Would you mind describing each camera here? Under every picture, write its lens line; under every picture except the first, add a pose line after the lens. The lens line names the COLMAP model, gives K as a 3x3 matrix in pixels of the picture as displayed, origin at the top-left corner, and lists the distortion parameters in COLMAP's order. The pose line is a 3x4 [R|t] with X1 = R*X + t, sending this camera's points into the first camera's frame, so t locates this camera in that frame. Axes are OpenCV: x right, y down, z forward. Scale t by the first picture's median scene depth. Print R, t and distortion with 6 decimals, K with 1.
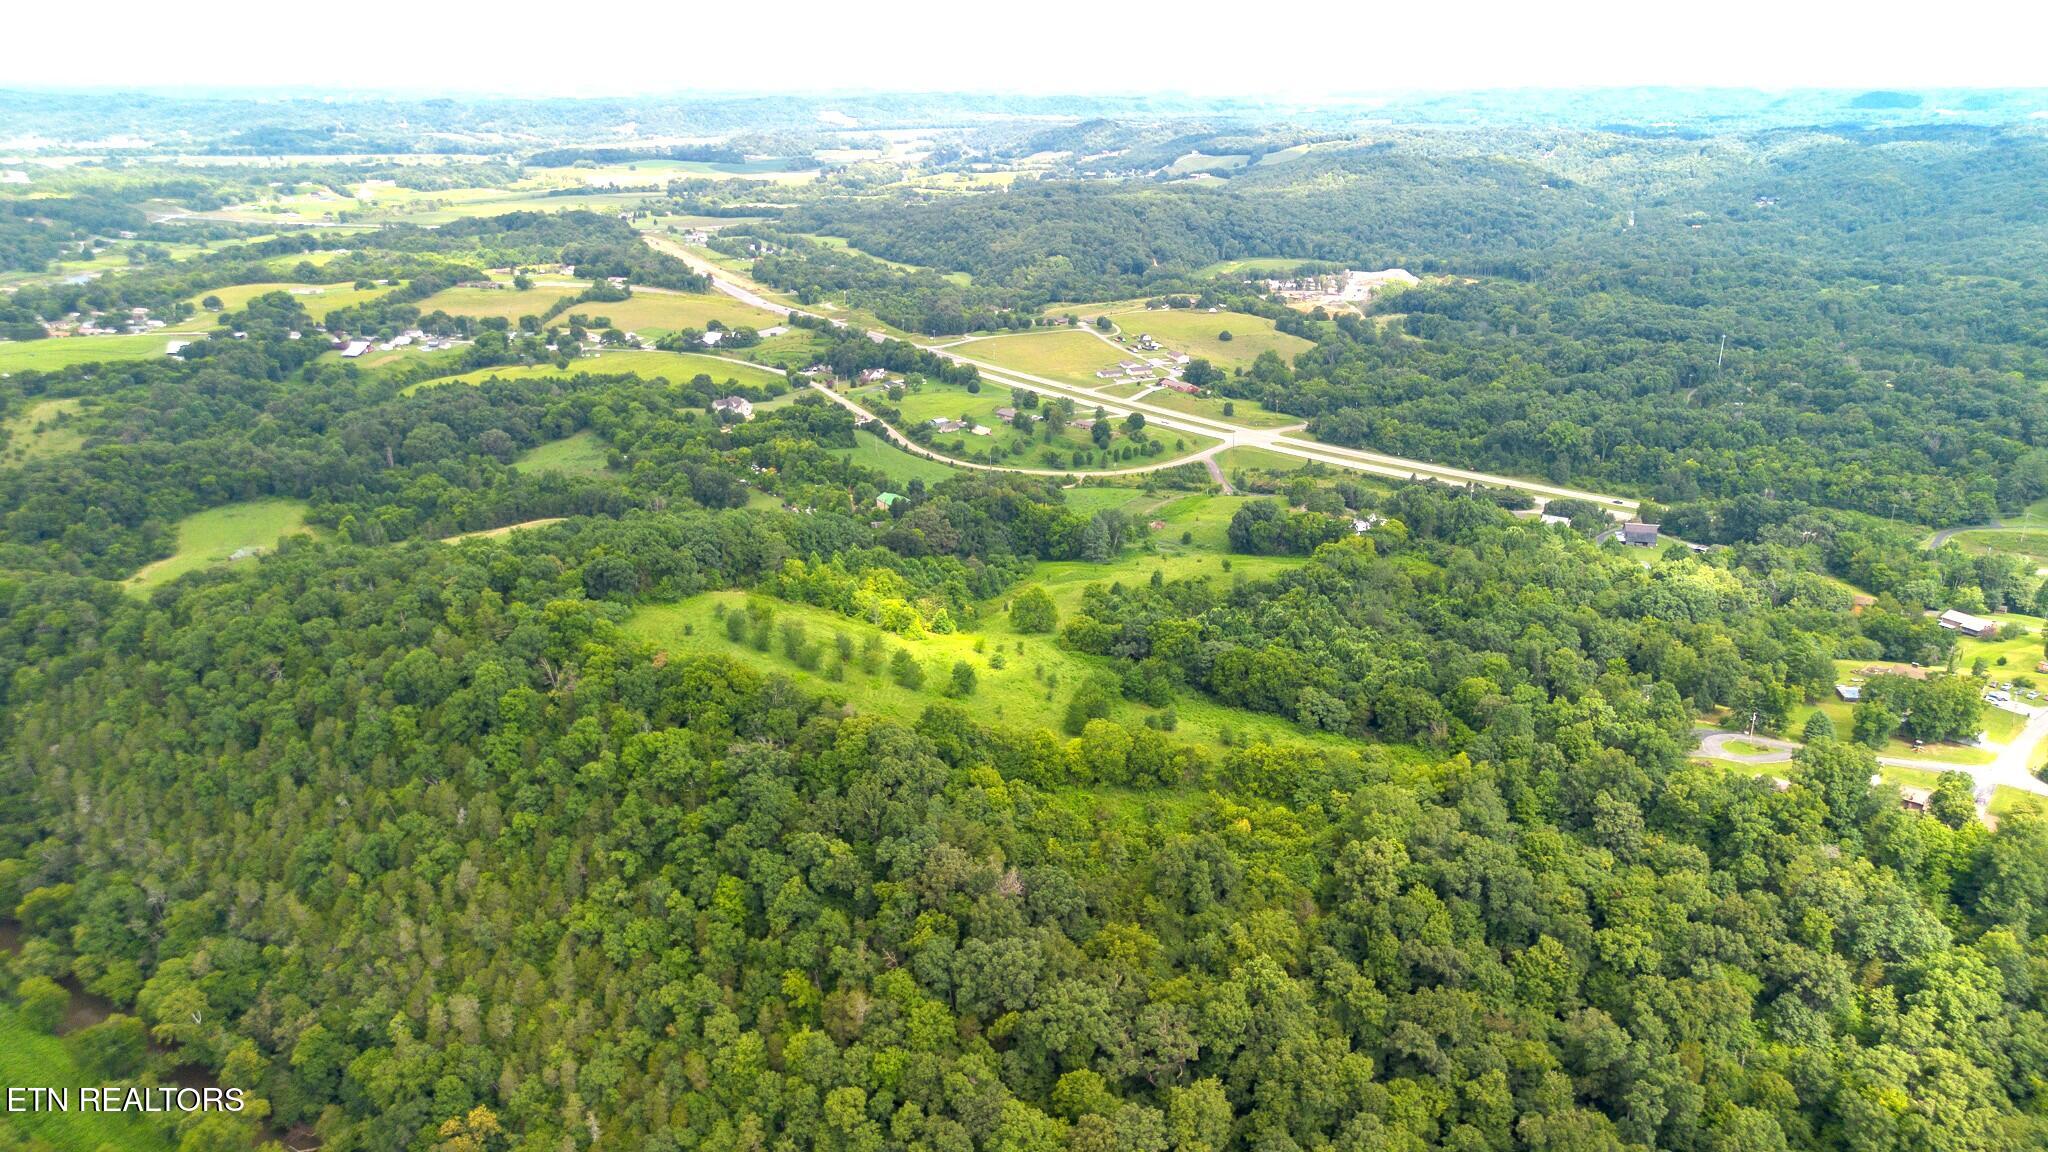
lens RADIAL K [[1434.0, 0, 1029.2], [0, 1434.0, 584.0], [0, 0, 1]] dist [0.063229, -0.060058]
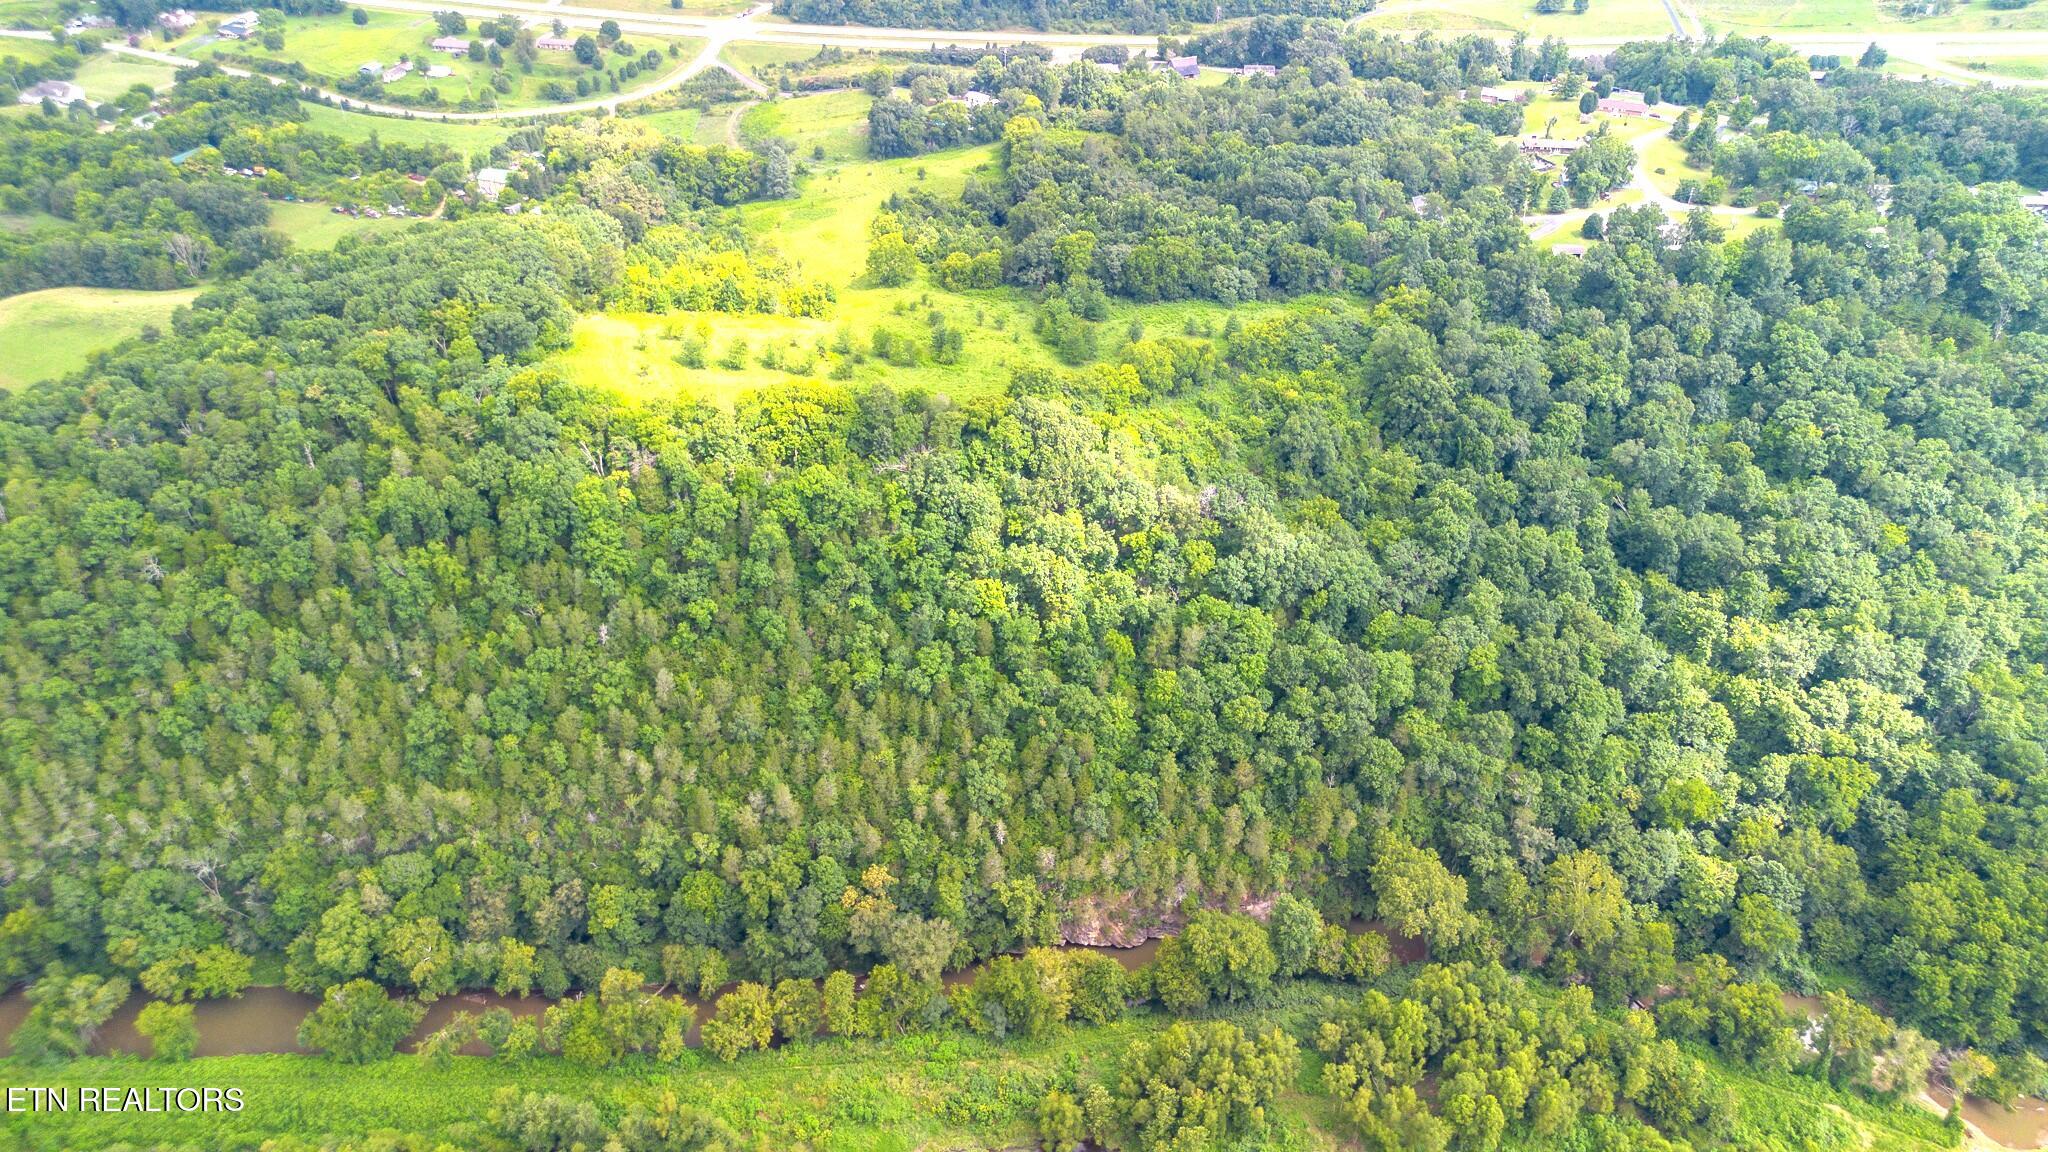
lens RADIAL K [[1434.0, 0, 1020.0], [0, 1434.0, 575.9], [0, 0, 1]] dist [0.063229, -0.060058]
pose [[0.811116, -0.342920, 0.473811, -0.270334], [0.193569, 0.921829, 0.335801, -0.055718], [-0.551926, -0.180658, 0.814089, 0.063264]]
